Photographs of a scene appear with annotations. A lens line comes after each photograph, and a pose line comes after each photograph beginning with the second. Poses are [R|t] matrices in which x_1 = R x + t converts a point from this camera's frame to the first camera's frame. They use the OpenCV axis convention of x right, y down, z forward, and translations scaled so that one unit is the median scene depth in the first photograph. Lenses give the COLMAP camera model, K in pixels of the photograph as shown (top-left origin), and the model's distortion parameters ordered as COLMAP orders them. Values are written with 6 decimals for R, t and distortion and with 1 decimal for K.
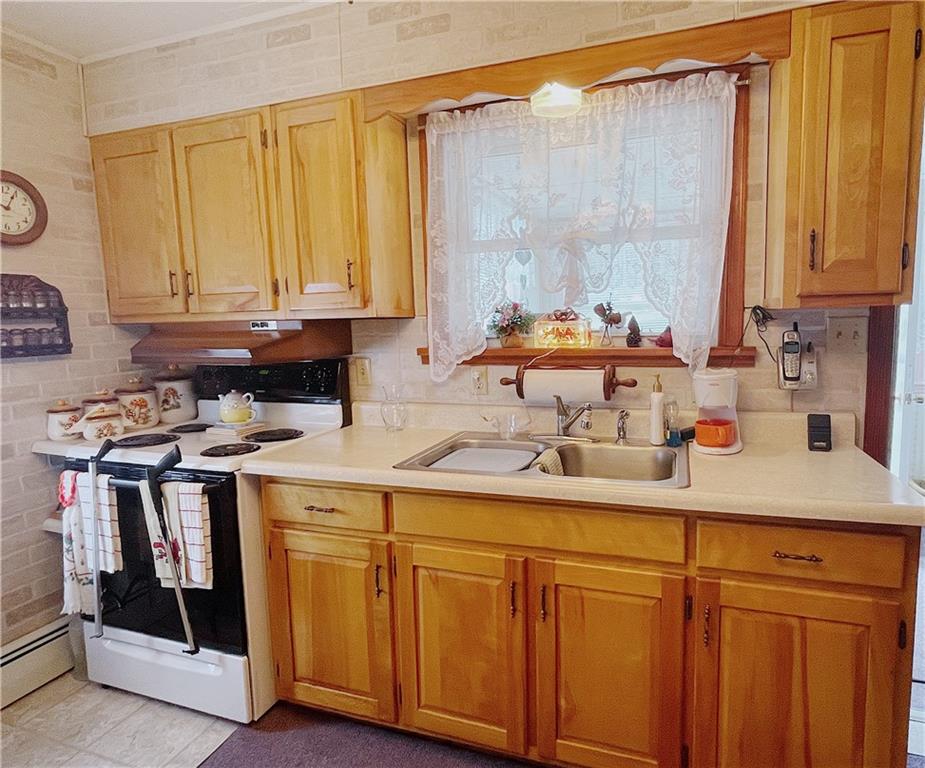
lens RADIAL K [[522.4, 0, 481.2], [0, 522.4, 381.3], [0, 0, 1]] dist [-0.004627, 0.002136]
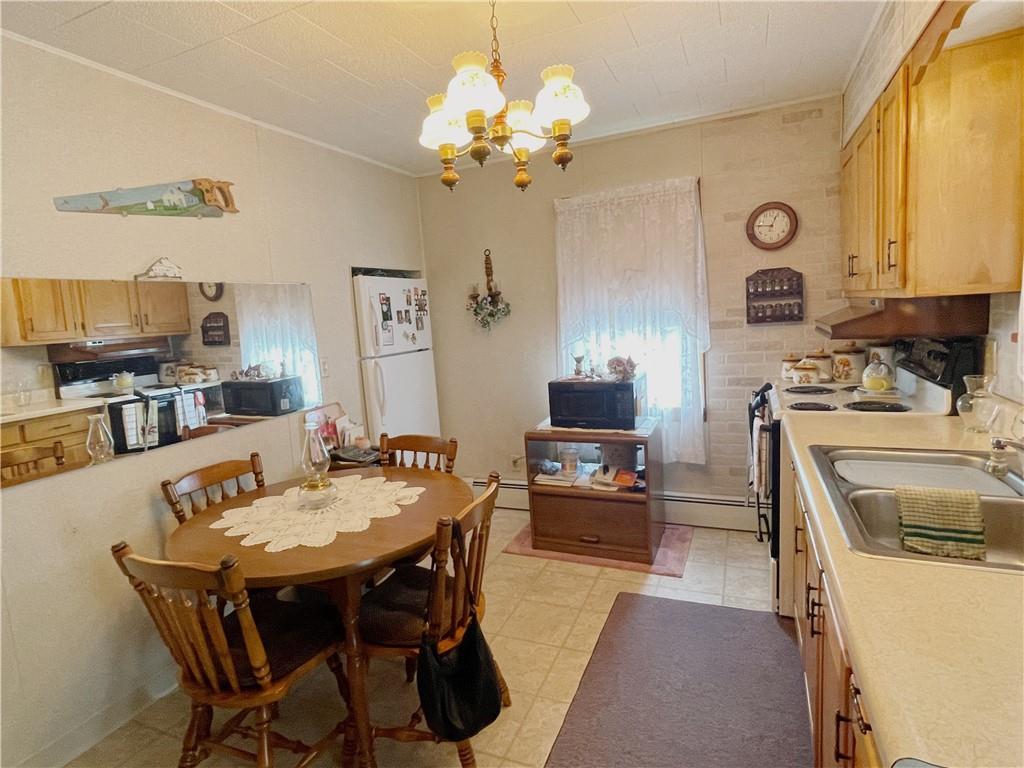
lens RADIAL K [[531.4, 0, 515.4], [0, 531.4, 375.5], [0, 0, 1]] dist [-0.003451, -0.001215]
pose [[-0.048952, 0.139408, -0.989024, 0.758080], [-0.049953, 0.988631, 0.141825, -0.080460], [0.997551, 0.056347, -0.041431, 0.336600]]
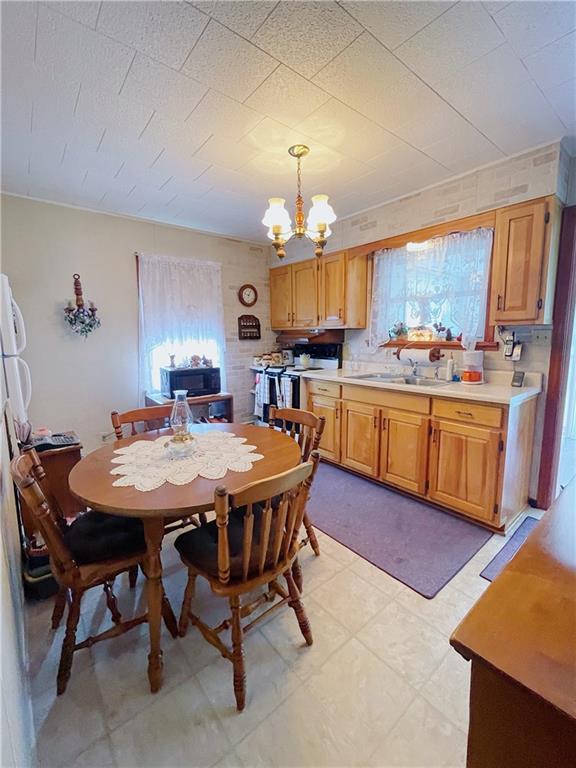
lens RADIAL K [[304.5, 0, 291.0], [0, 304.5, 381.8], [0, 0, 1]] dist [-0.002185, -0.000784]
pose [[0.854050, 0.095290, -0.511388, 0.405839], [-0.071315, 0.995245, 0.066349, 0.079032], [0.515279, -0.020196, 0.856785, -0.584154]]
